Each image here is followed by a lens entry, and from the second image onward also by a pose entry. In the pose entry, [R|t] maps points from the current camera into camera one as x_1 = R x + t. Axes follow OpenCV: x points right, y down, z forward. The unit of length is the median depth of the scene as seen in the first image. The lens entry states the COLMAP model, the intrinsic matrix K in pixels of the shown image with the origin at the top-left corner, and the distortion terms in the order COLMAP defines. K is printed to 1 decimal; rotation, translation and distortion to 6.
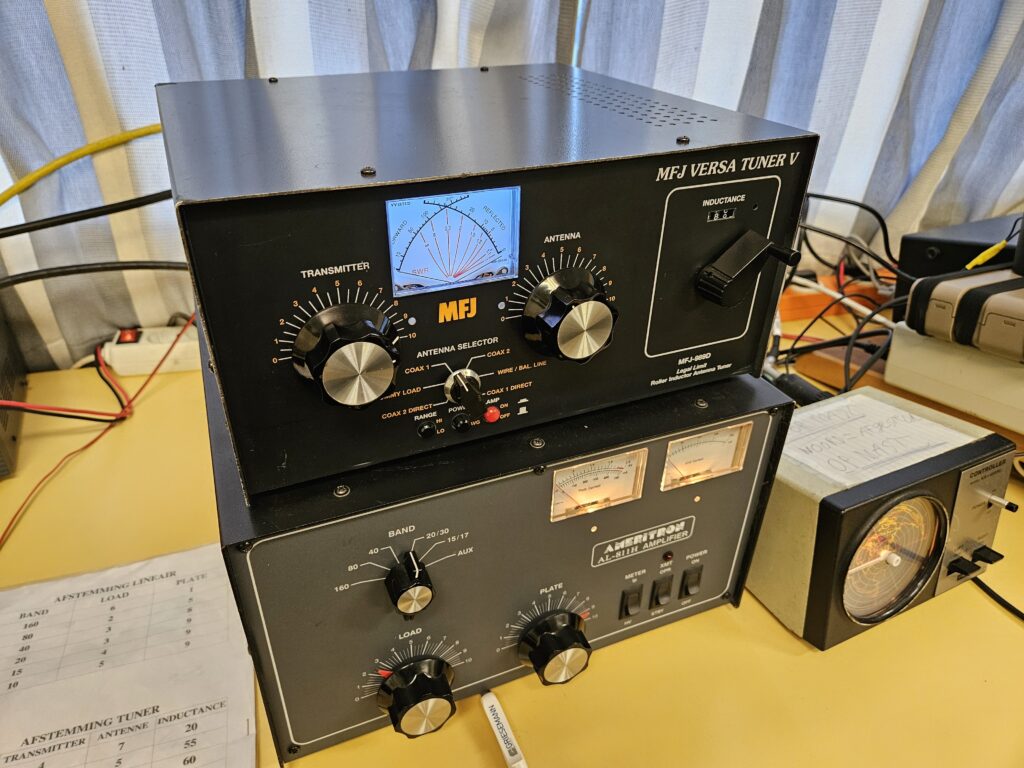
lens RADIAL K [[689.6, 0, 501.3], [0, 689.6, 391.8], [0, 0, 1]] dist [0.061556, -0.015283]
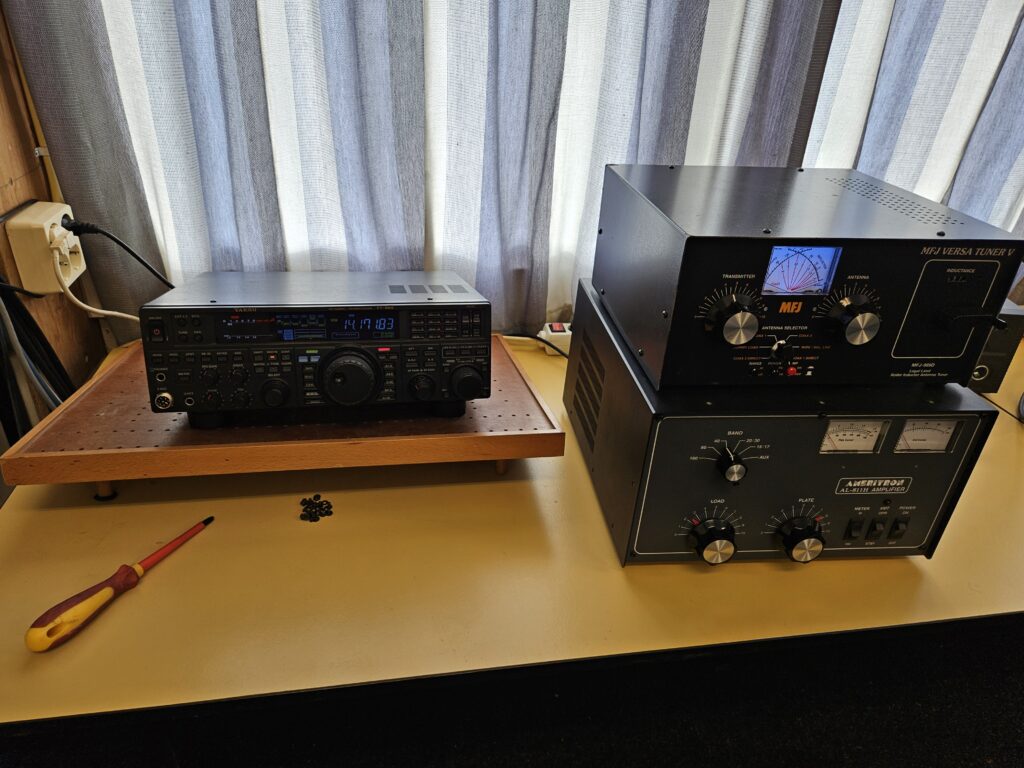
lens RADIAL K [[689.6, 0, 518.7], [0, 689.6, 385.9], [0, 0, 1]] dist [0.061556, -0.015283]
pose [[0.959335, 0.178661, -0.218532, -0.311687], [-0.192529, 0.980317, -0.043722, 0.306138], [0.206419, 0.084018, 0.974850, -0.945719]]
